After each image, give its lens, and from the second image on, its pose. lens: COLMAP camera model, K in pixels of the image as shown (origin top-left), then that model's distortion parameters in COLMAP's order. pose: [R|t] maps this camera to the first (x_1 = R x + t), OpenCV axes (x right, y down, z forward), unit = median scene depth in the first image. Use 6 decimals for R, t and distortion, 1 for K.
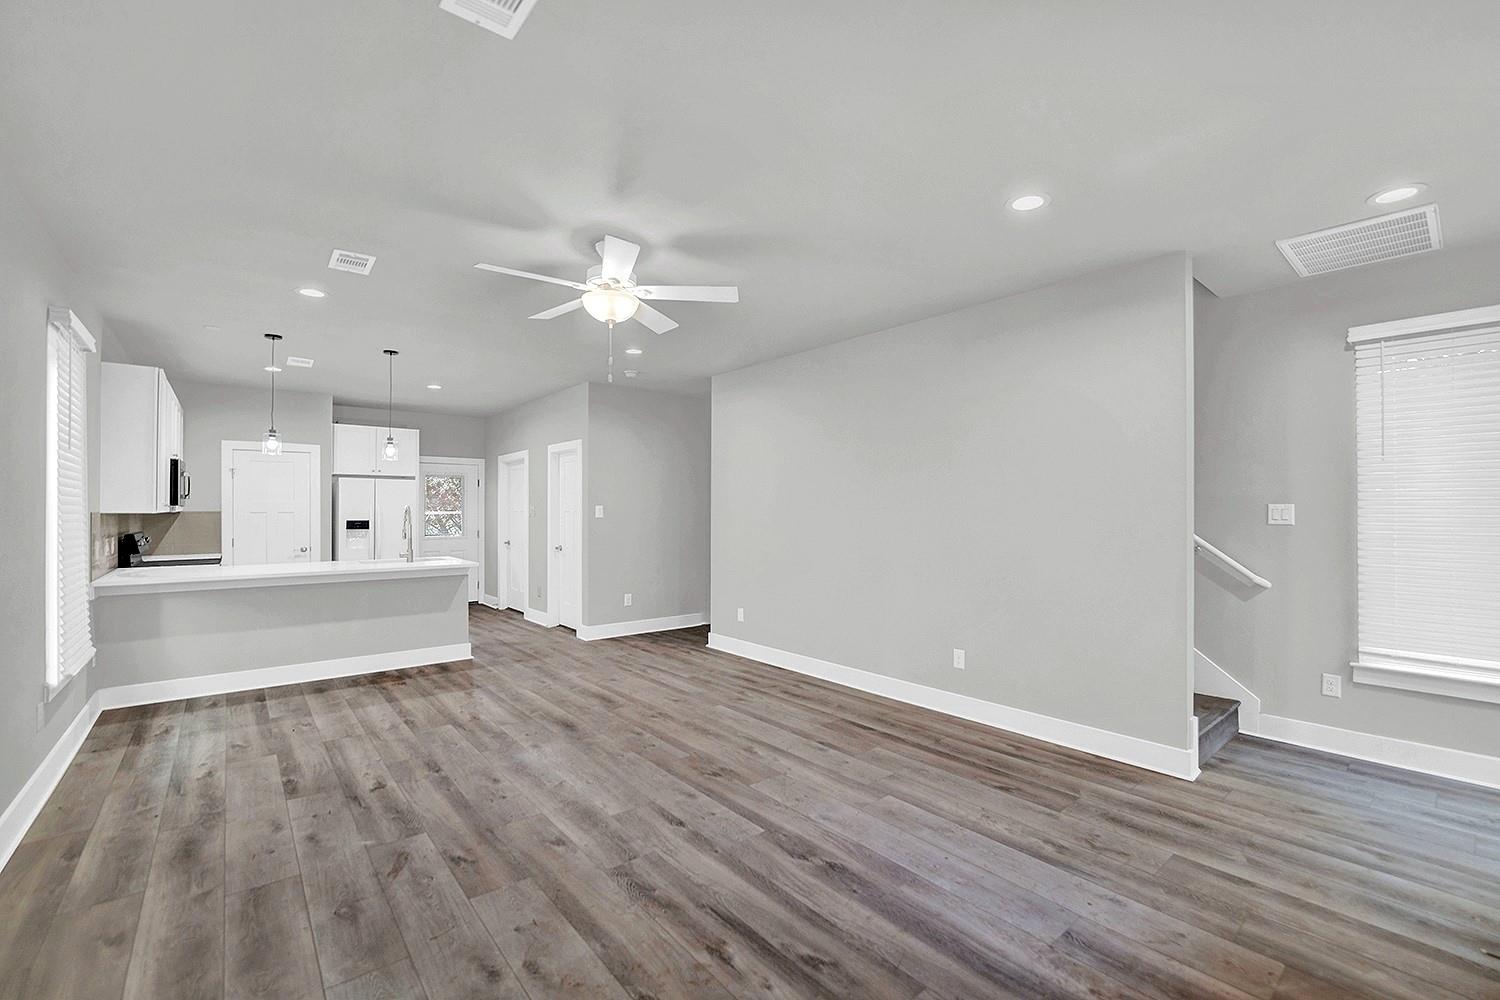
lens RADIAL K [[641.5, 0, 750.3], [0, 641.5, 510.6], [0, 0, 1]] dist [-0.026195, 0.002232]
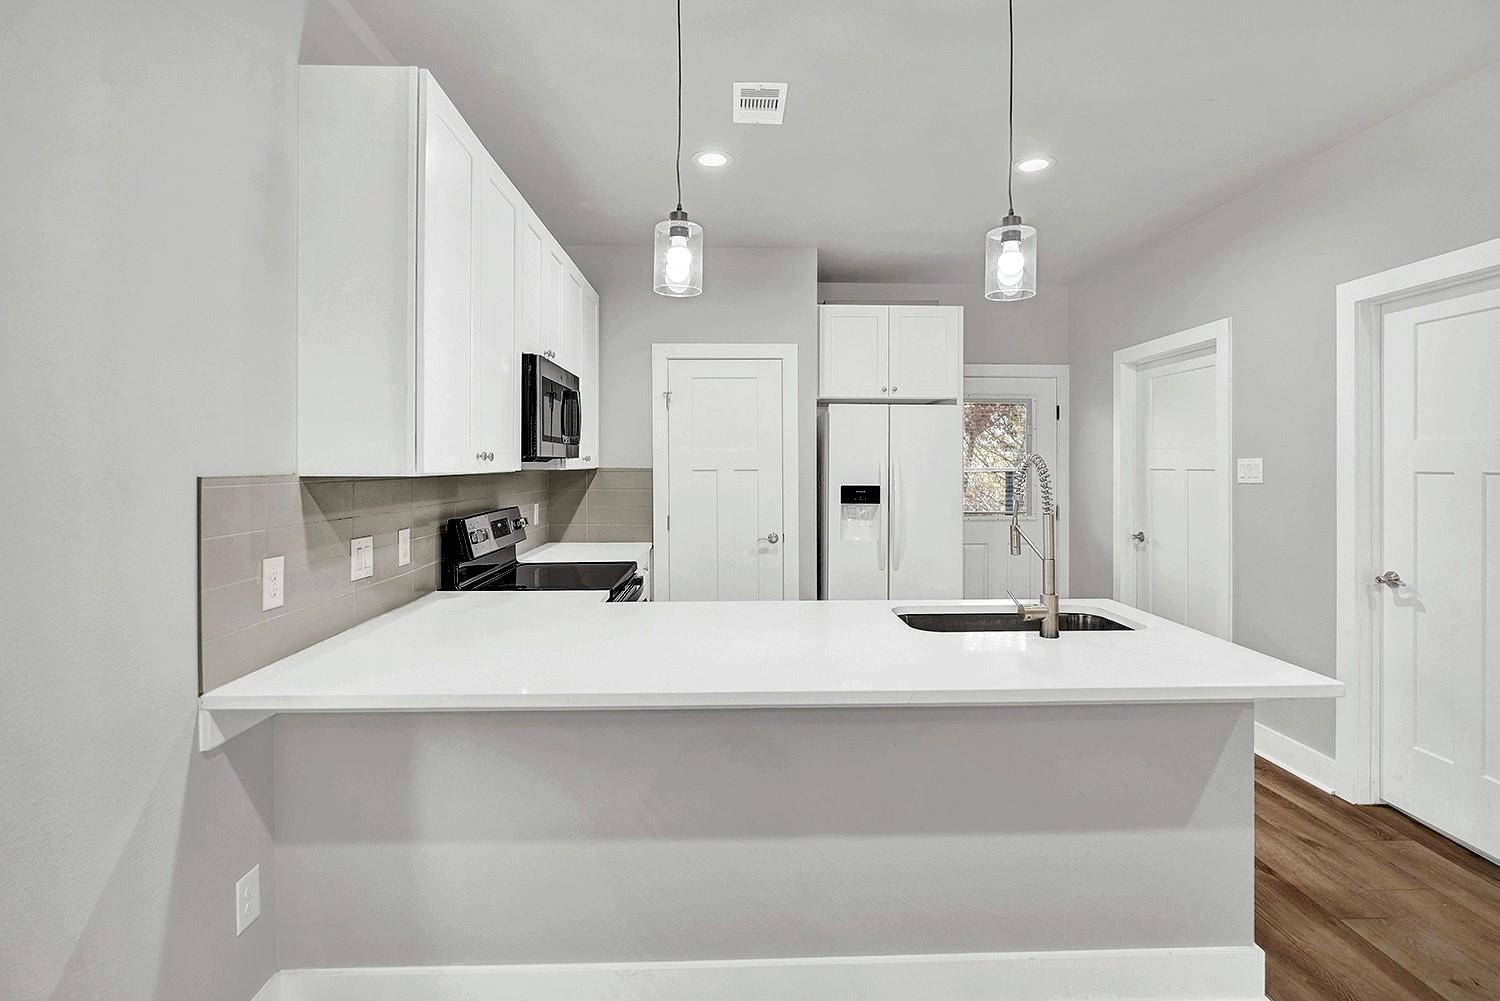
lens RADIAL K [[726.9, 0, 760.4], [0, 726.9, 471.1], [0, 0, 1]] dist [0.004595, 0.000259]
pose [[0.799467, 0.006328, -0.600676, -0.602188], [0.000775, 0.999933, 0.011565, -0.006873], [0.600709, -0.009711, 0.799409, 0.879700]]
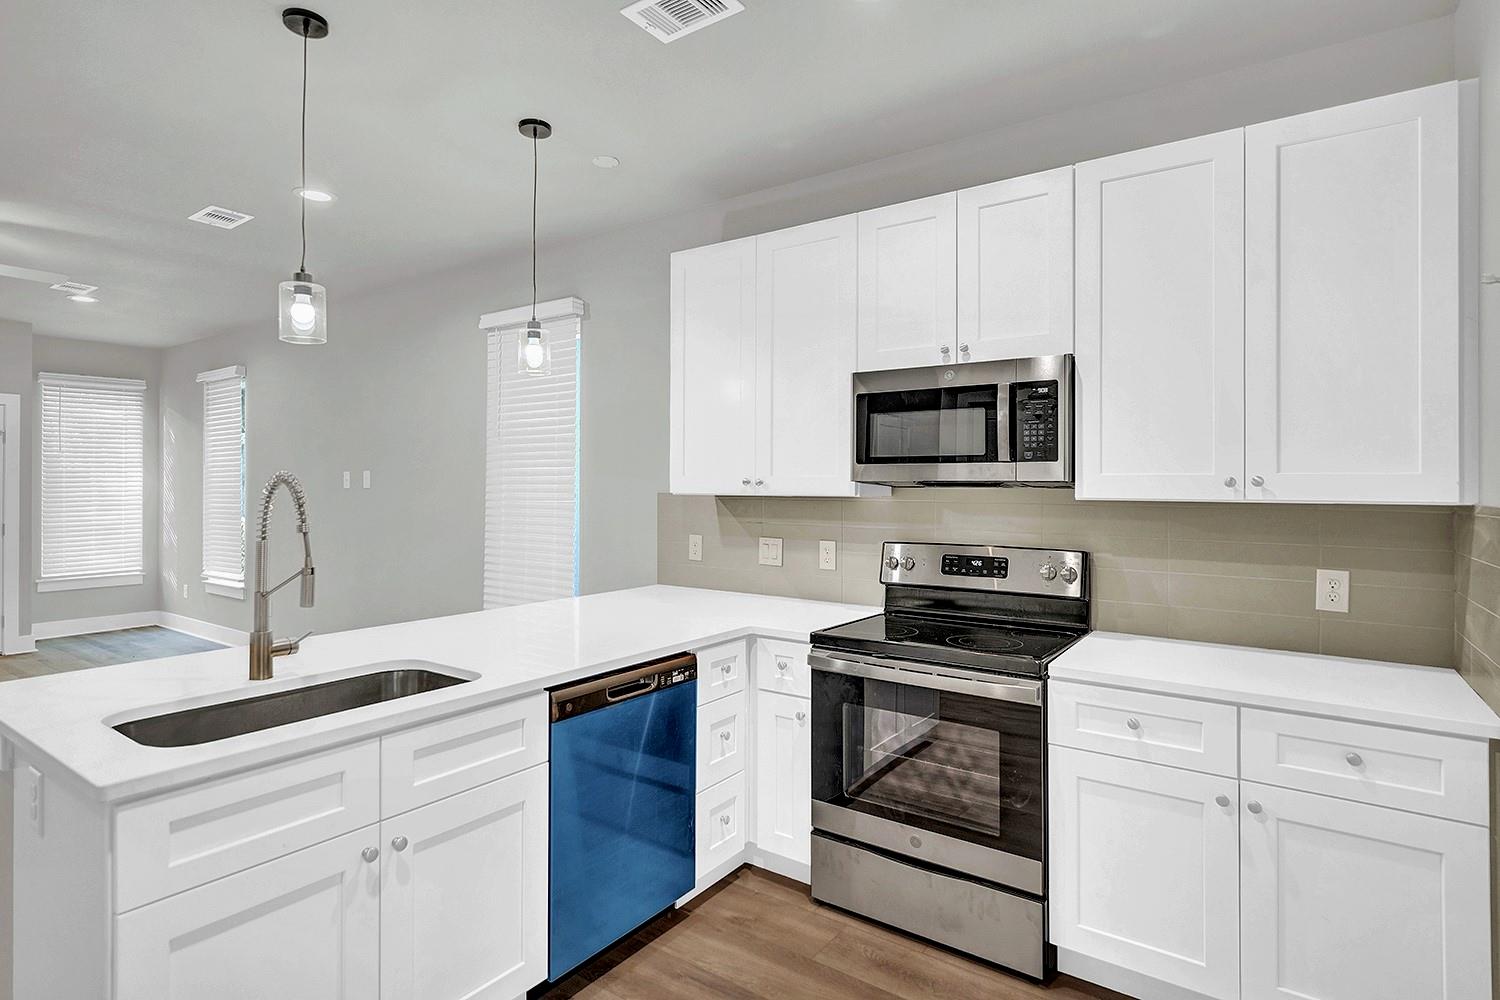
lens RADIAL K [[759.7, 0, 748.0], [0, 759.7, 492.3], [0, 0, 1]] dist [-0.000323, -0.003913]
pose [[-0.961917, -0.004203, -0.273309, -0.902519], [-0.005971, 0.999966, 0.005638, -0.005407], [0.273276, 0.007056, -0.961910, 1.915124]]
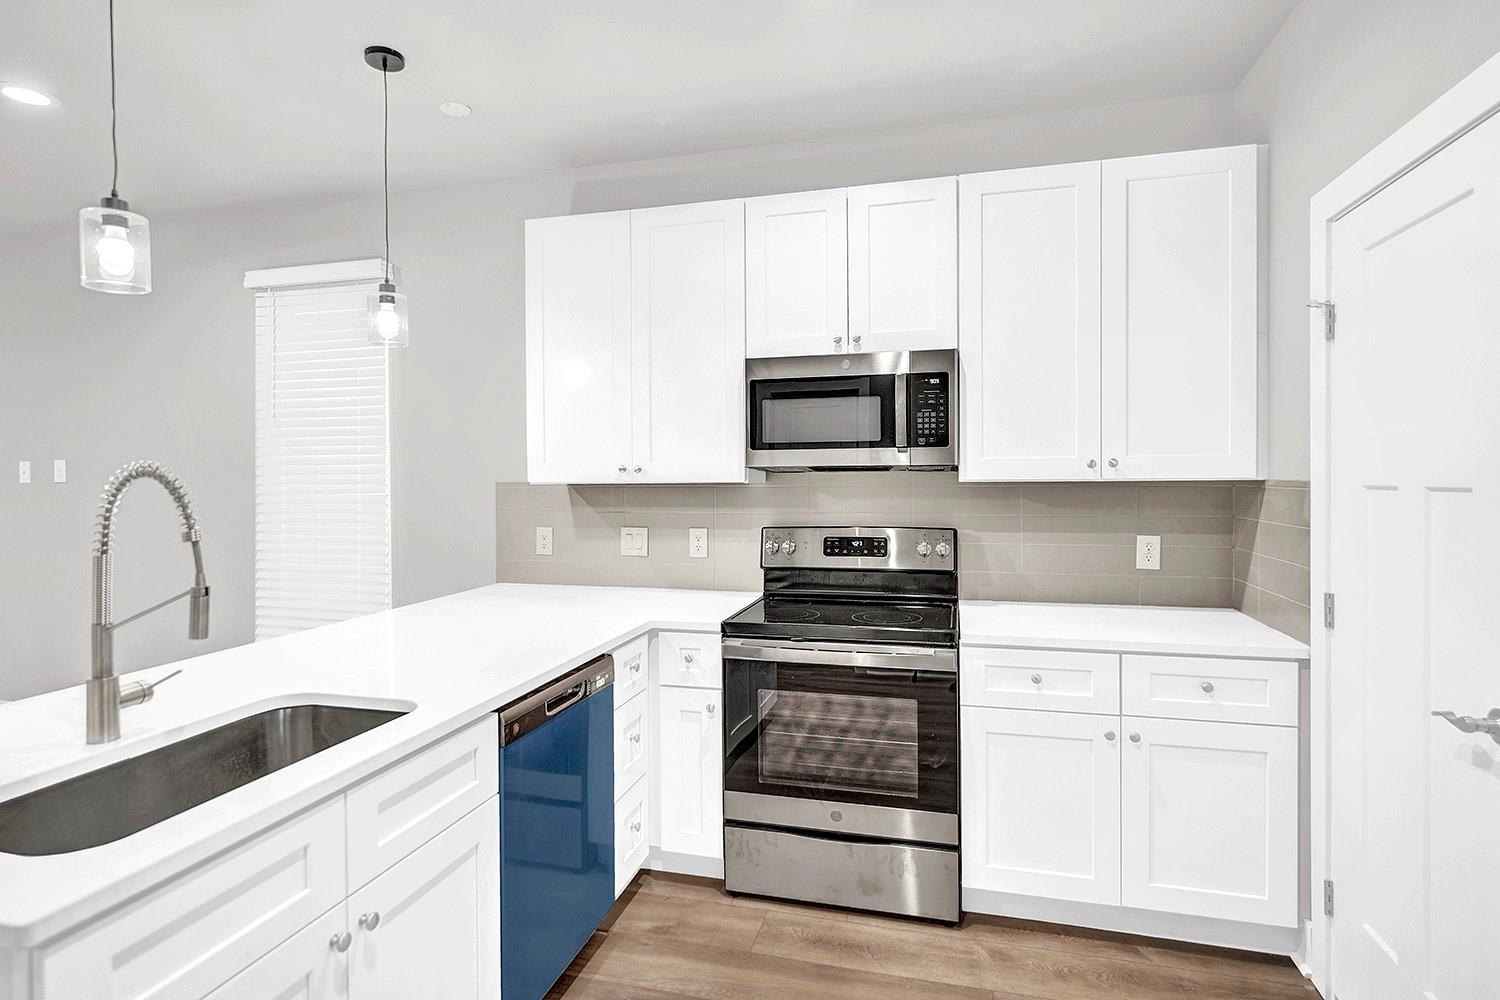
lens RADIAL K [[759.7, 0, 746.7], [0, 759.7, 481.9], [0, 0, 1]] dist [-0.000323, -0.003913]
pose [[-0.810878, 0.012672, -0.585079, -0.782891], [0.008756, 0.999916, 0.009521, -0.005275], [0.585150, 0.002598, -0.810921, 1.838296]]
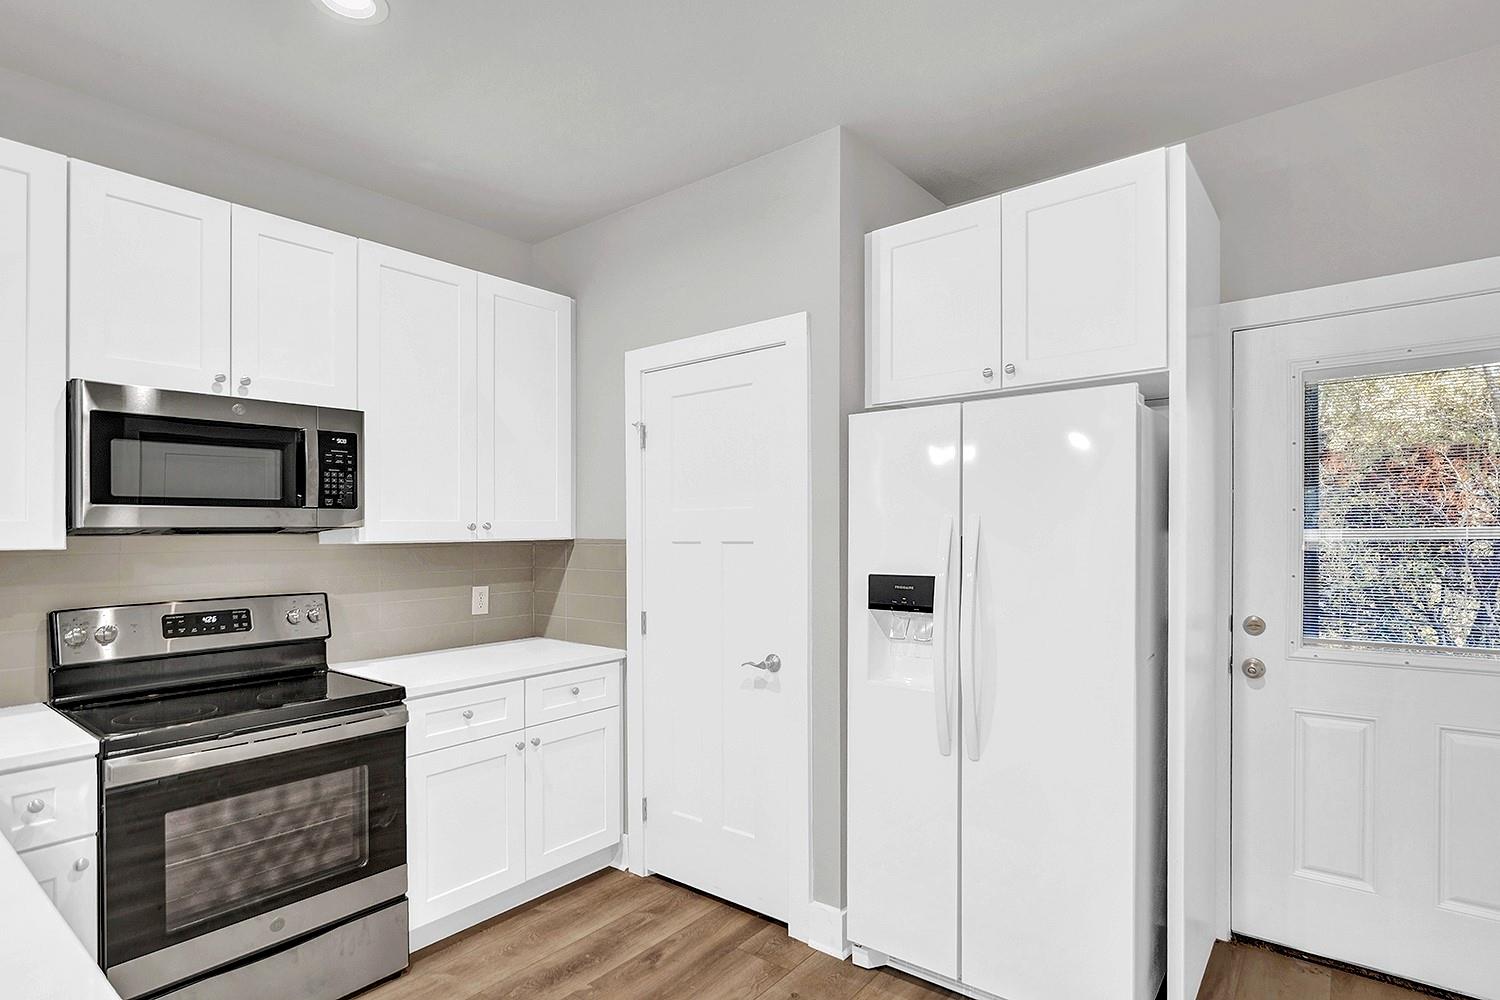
lens RADIAL K [[759.7, 0, 733.1], [0, 759.7, 533.8], [0, 0, 1]] dist [-0.000323, -0.003913]
pose [[0.193932, 0.004614, -0.981004, -0.615004], [0.009823, 0.999930, 0.006645, -0.007435], [0.980966, -0.010925, 0.193873, 1.610981]]
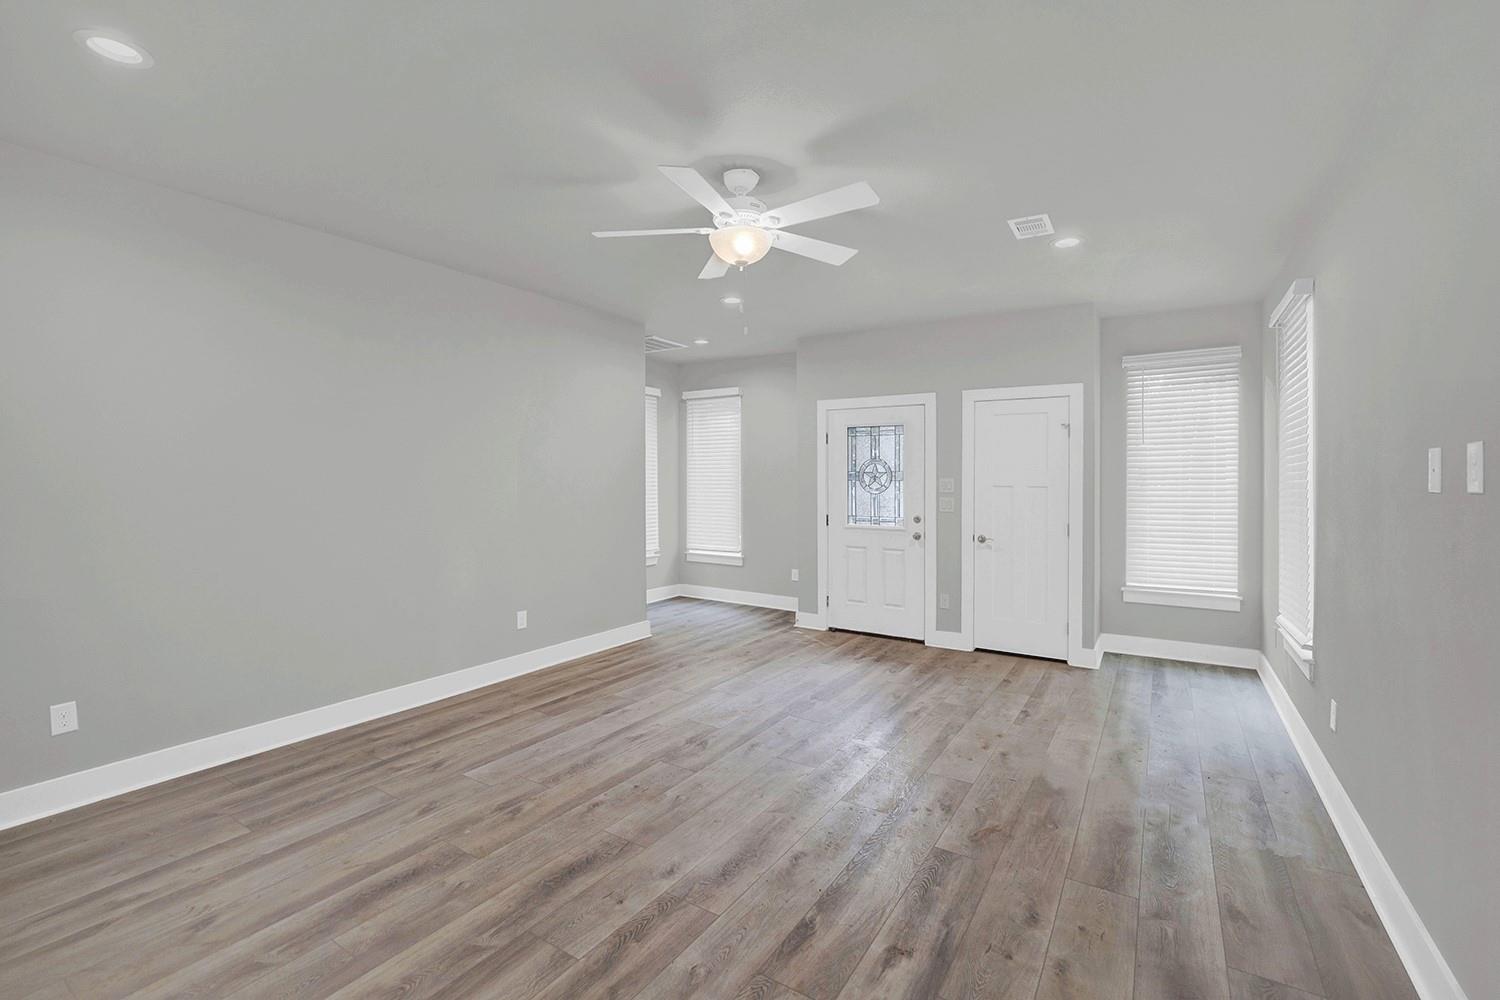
lens RADIAL K [[662.7, 0, 753.0], [0, 662.7, 482.1], [0, 0, 1]] dist [-0.012534, -0.001503]
pose [[-0.318745, -0.006290, 0.947819, -0.858771], [-0.004727, 0.999976, 0.005047, -0.005545], [-0.947829, -0.002872, -0.318768, 1.010642]]
